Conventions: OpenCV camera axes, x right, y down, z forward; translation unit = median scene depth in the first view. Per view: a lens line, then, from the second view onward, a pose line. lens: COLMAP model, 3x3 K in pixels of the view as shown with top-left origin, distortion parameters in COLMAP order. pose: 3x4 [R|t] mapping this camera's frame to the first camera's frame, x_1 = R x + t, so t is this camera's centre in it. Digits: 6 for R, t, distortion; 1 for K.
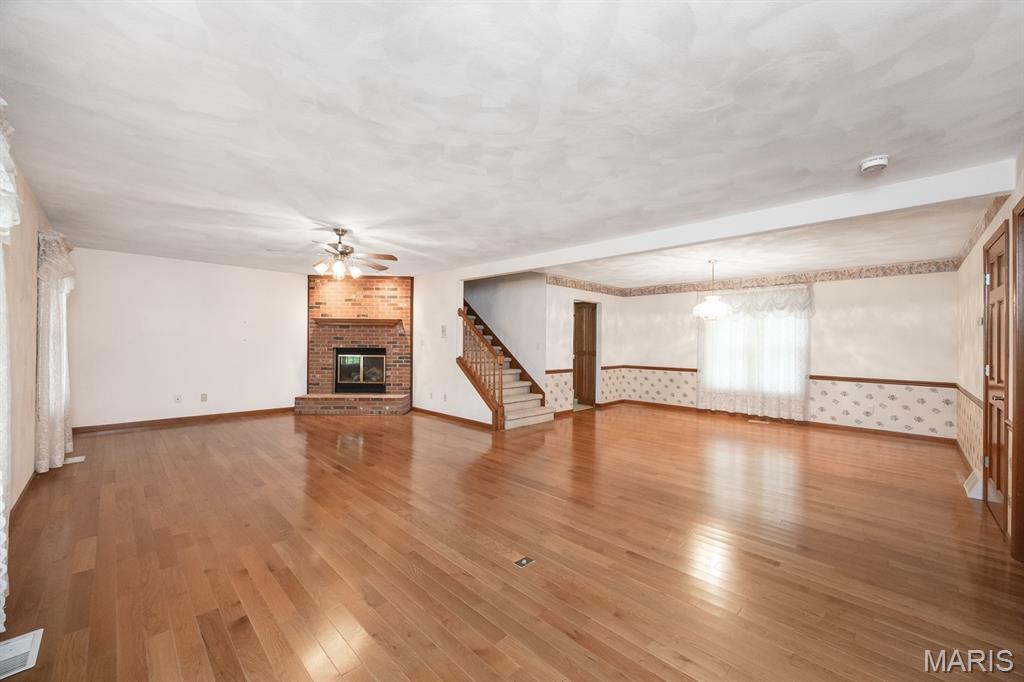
lens RADIAL K [[408.8, 0, 515.0], [0, 408.8, 342.2], [0, 0, 1]] dist [-0.003869, -0.000388]
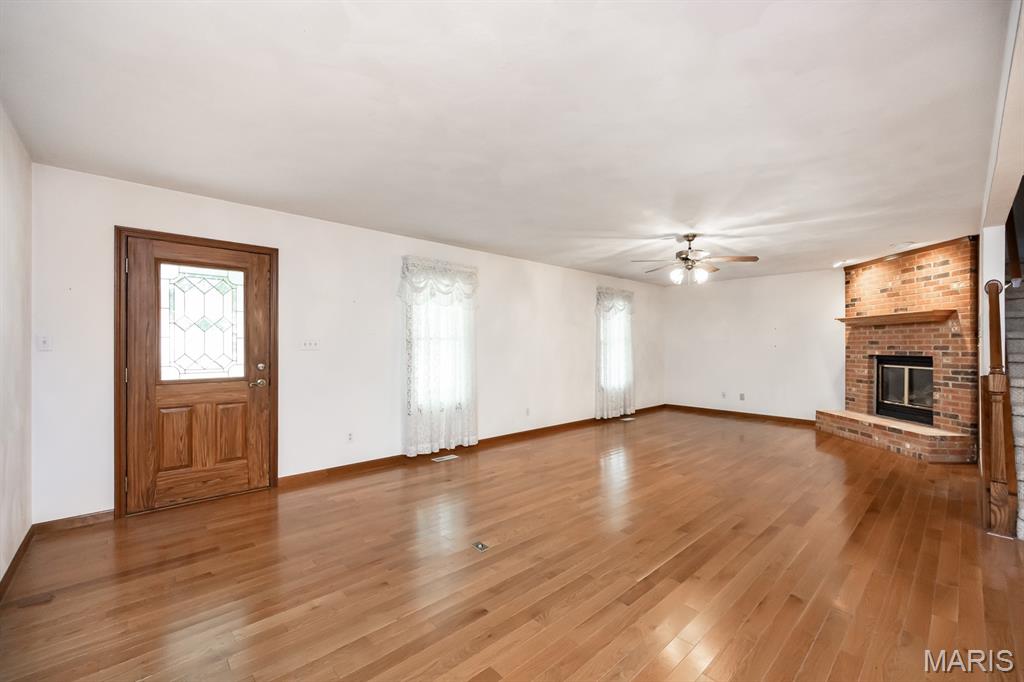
lens RADIAL K [[408.8, 0, 515.0], [0, 408.8, 342.2], [0, 0, 1]] dist [-0.003869, -0.000388]
pose [[-0.050668, -0.019141, -0.998532, 0.360675], [-0.001771, 0.999816, -0.019076, 0.005374], [0.998714, 0.000802, -0.050693, 0.372631]]
